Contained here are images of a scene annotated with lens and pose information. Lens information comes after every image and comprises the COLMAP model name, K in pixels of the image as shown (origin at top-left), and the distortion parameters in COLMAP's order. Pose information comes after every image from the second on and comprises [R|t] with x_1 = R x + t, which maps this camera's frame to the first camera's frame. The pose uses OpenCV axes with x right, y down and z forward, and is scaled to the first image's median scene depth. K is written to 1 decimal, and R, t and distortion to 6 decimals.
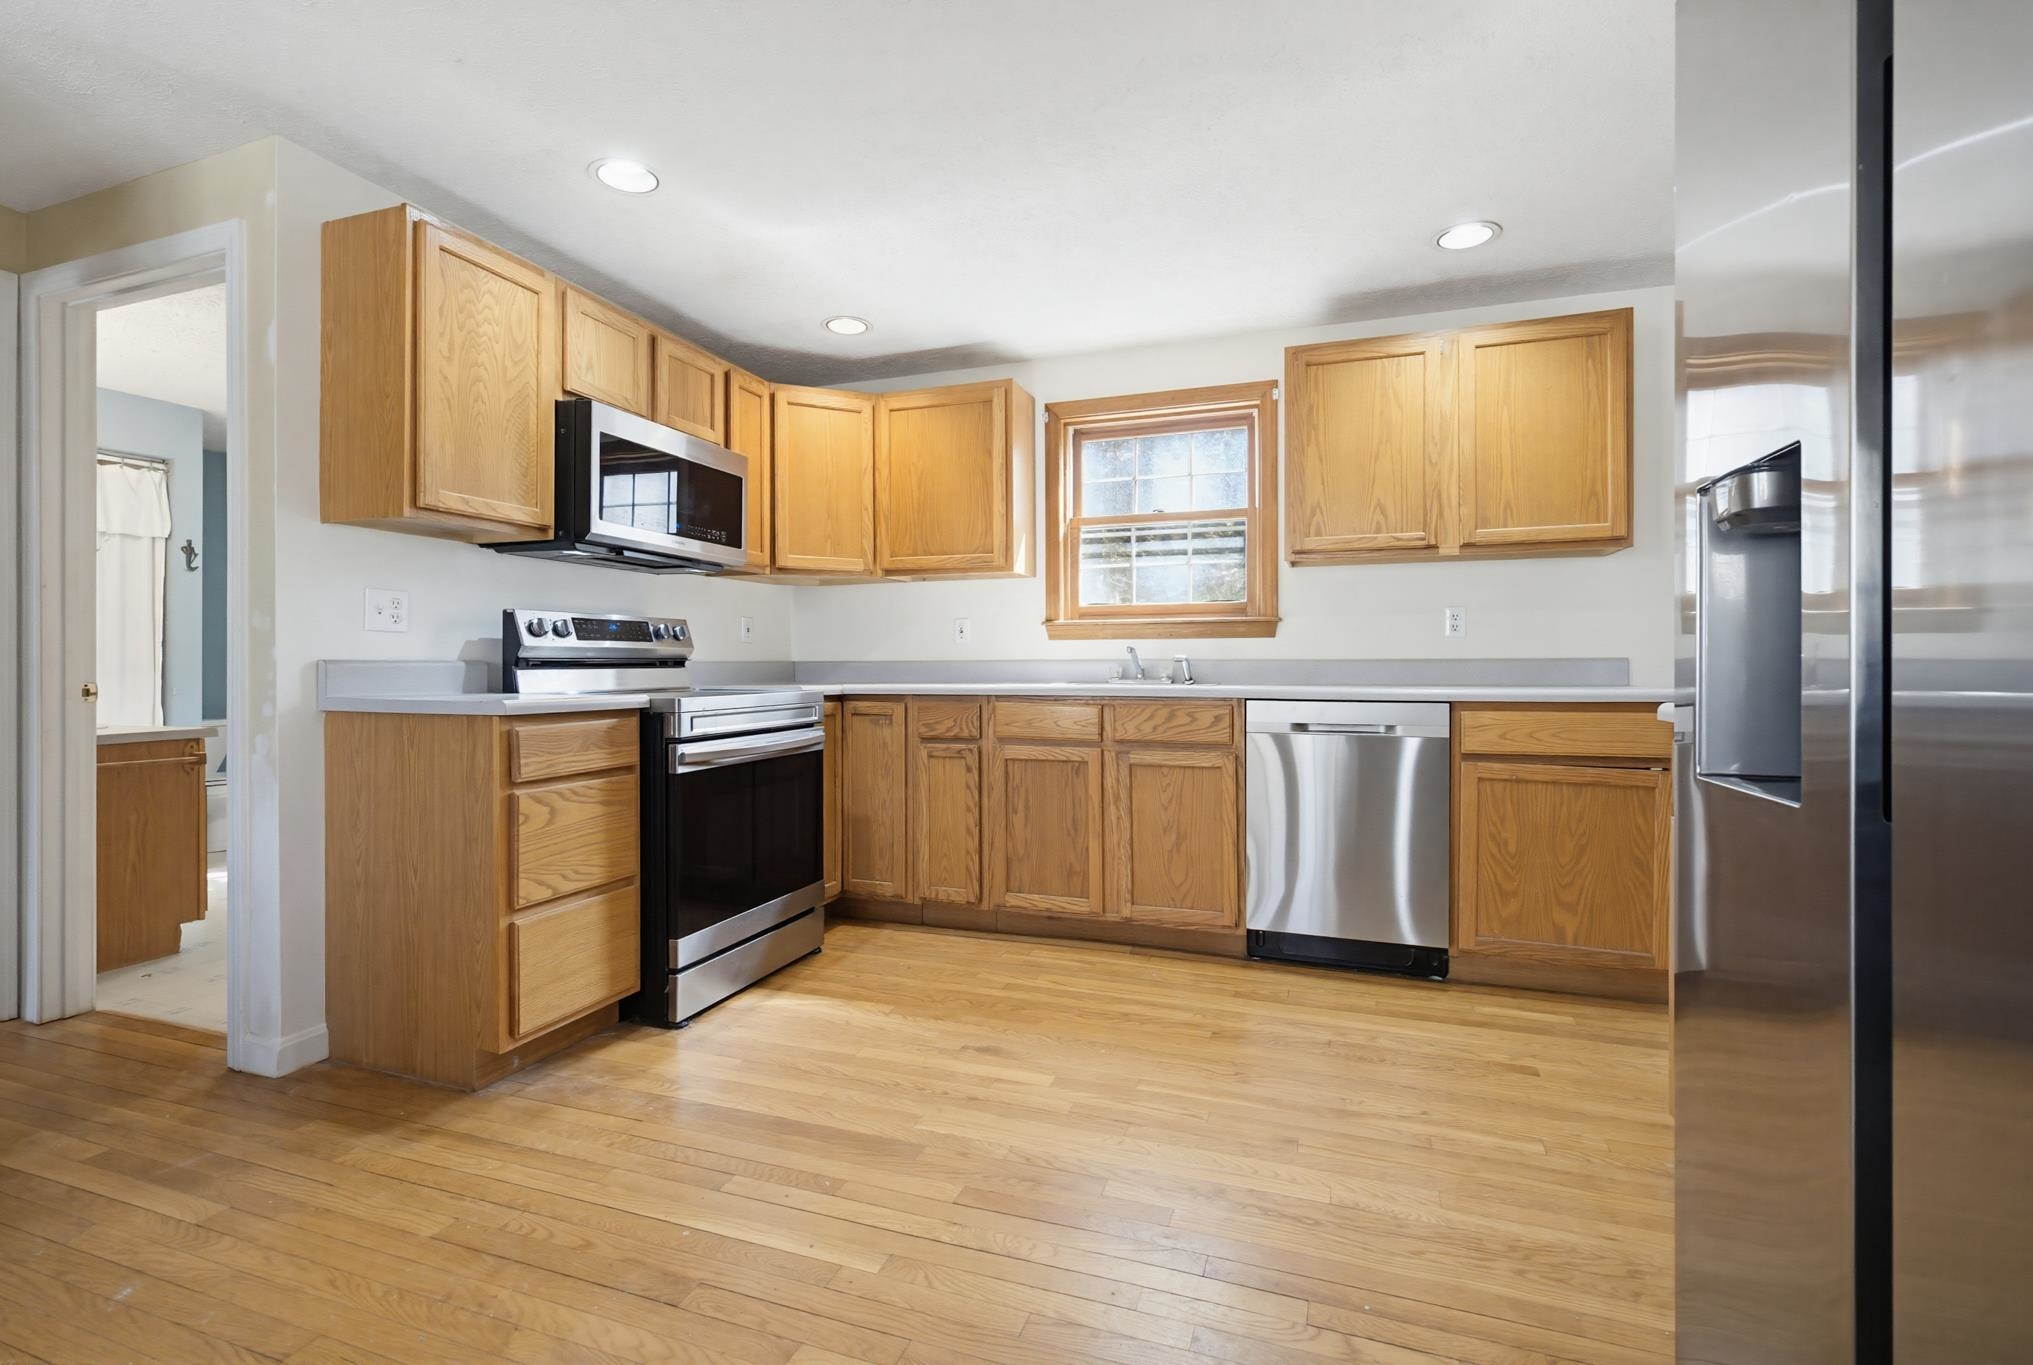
lens RADIAL K [[923.4, 0, 1023.5], [0, 923.4, 677.1], [0, 0, 1]] dist [0.011426, -0.000630]
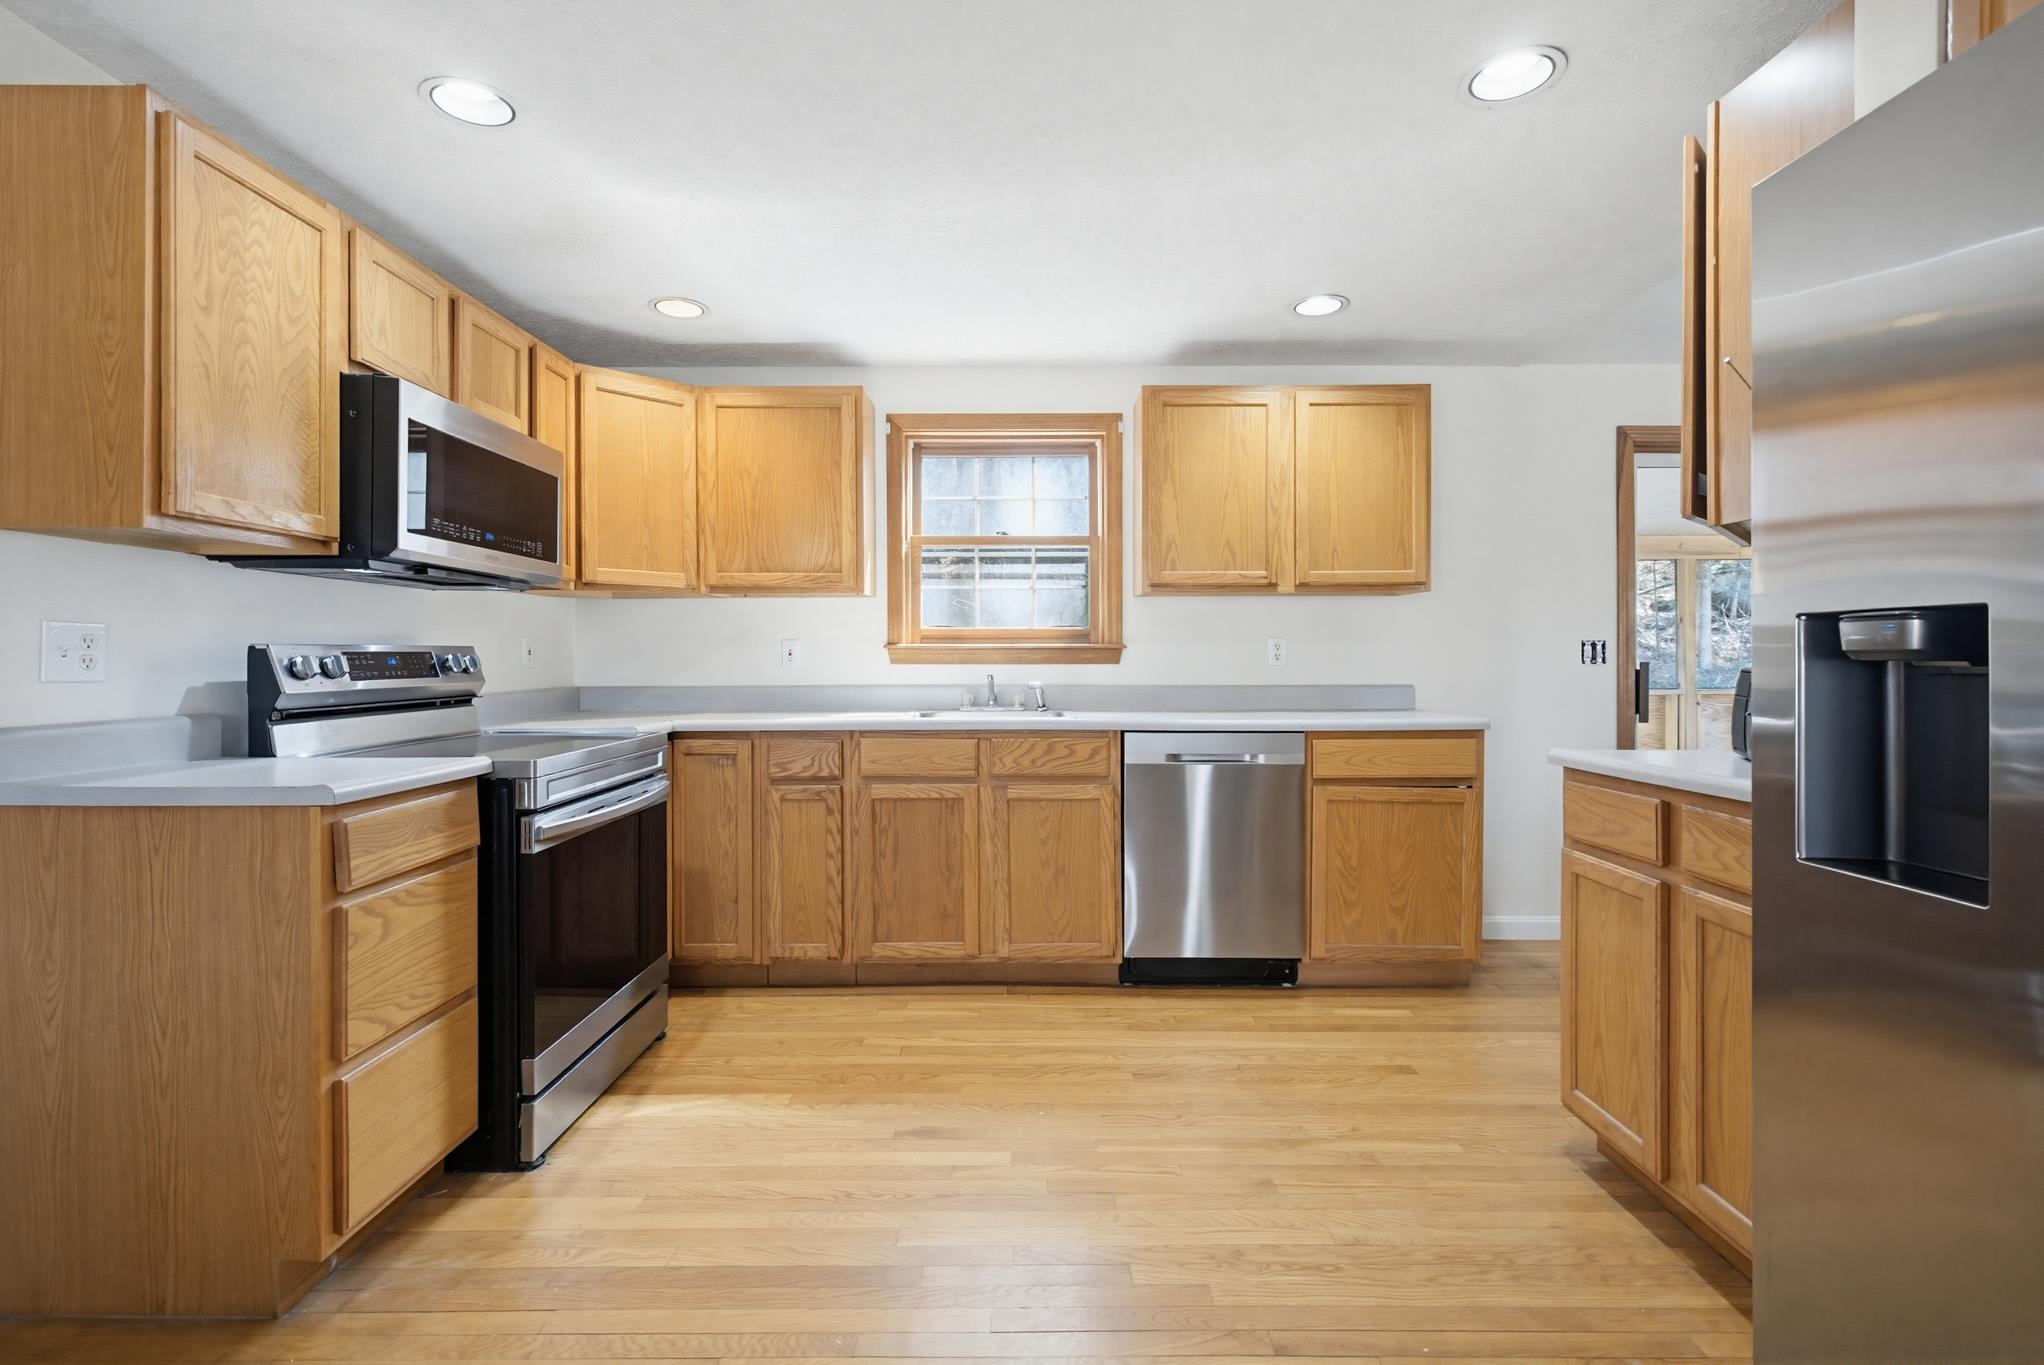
lens RADIAL K [[928.3, 0, 1026.1], [0, 928.3, 667.2], [0, 0, 1]] dist [0.011426, -0.000630]
pose [[0.942664, -0.003244, 0.333728, -0.211664], [0.002894, 0.999995, 0.001547, -0.051310], [-0.333731, -0.000493, 0.942668, 0.078851]]
